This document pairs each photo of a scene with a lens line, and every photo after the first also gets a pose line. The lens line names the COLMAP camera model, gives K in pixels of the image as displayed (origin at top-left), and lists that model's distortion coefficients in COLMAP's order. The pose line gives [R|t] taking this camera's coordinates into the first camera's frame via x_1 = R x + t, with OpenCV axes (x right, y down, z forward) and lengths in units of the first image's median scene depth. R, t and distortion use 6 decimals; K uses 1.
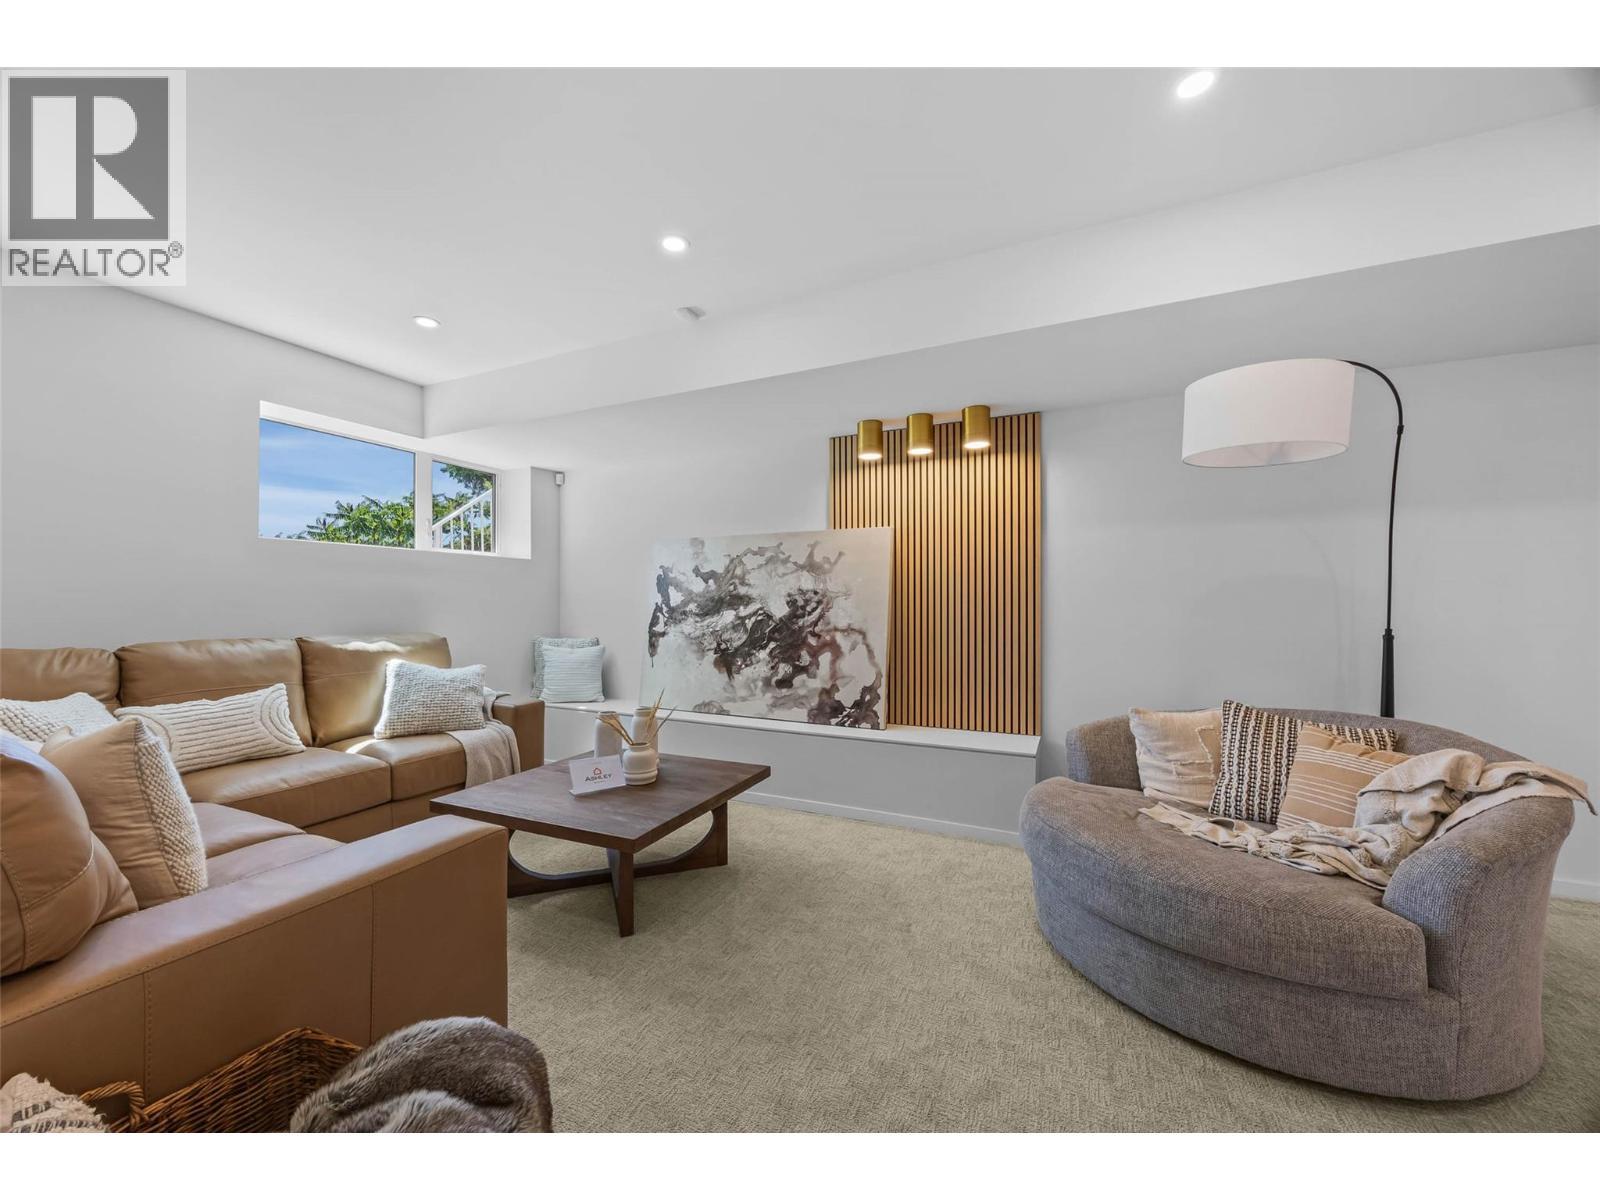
lens RADIAL K [[616.6, 0, 797.5], [0, 616.6, 603.1], [0, 0, 1]] dist [0.002210, -0.000377]
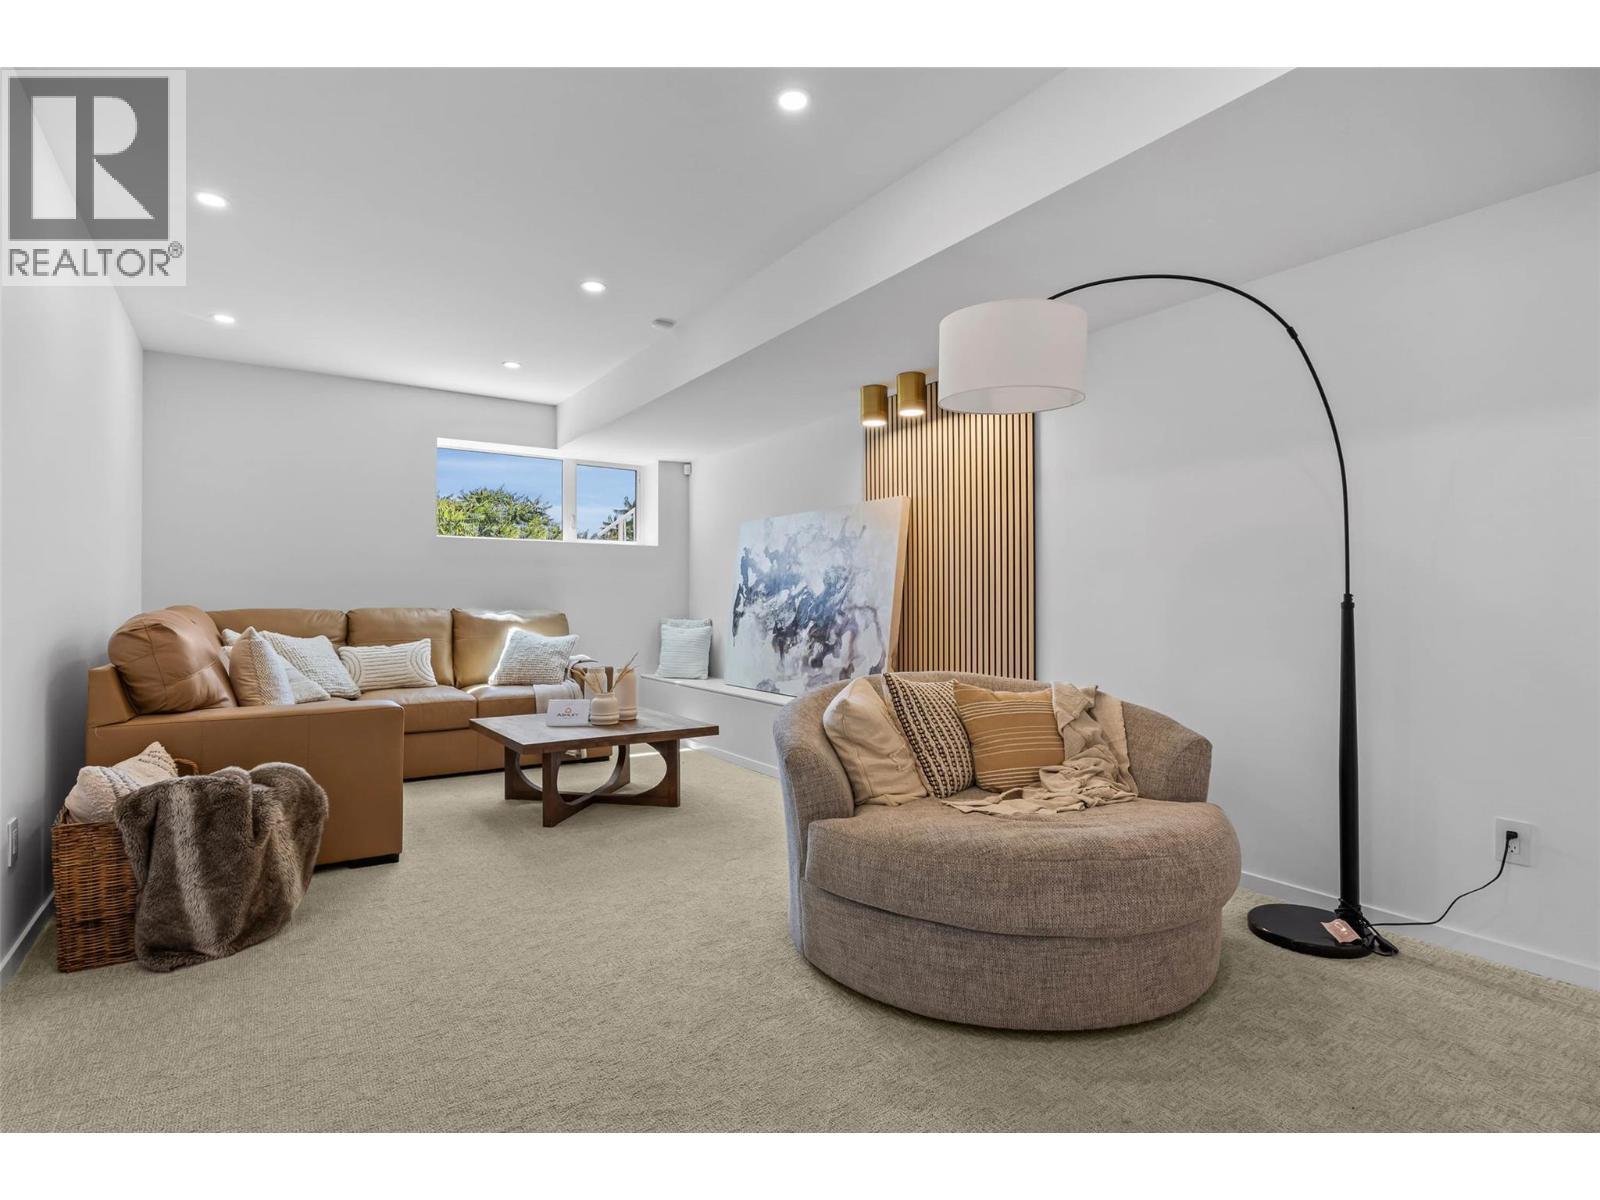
lens RADIAL K [[809.4, 0, 799.2], [0, 809.4, 596.8], [0, 0, 1]] dist [-0.003025, 0.000494]
pose [[0.863698, -0.004224, -0.503993, 0.603920], [-0.000322, 0.999960, -0.008932, 0.037101], [0.504010, 0.007876, 0.863662, -0.124700]]
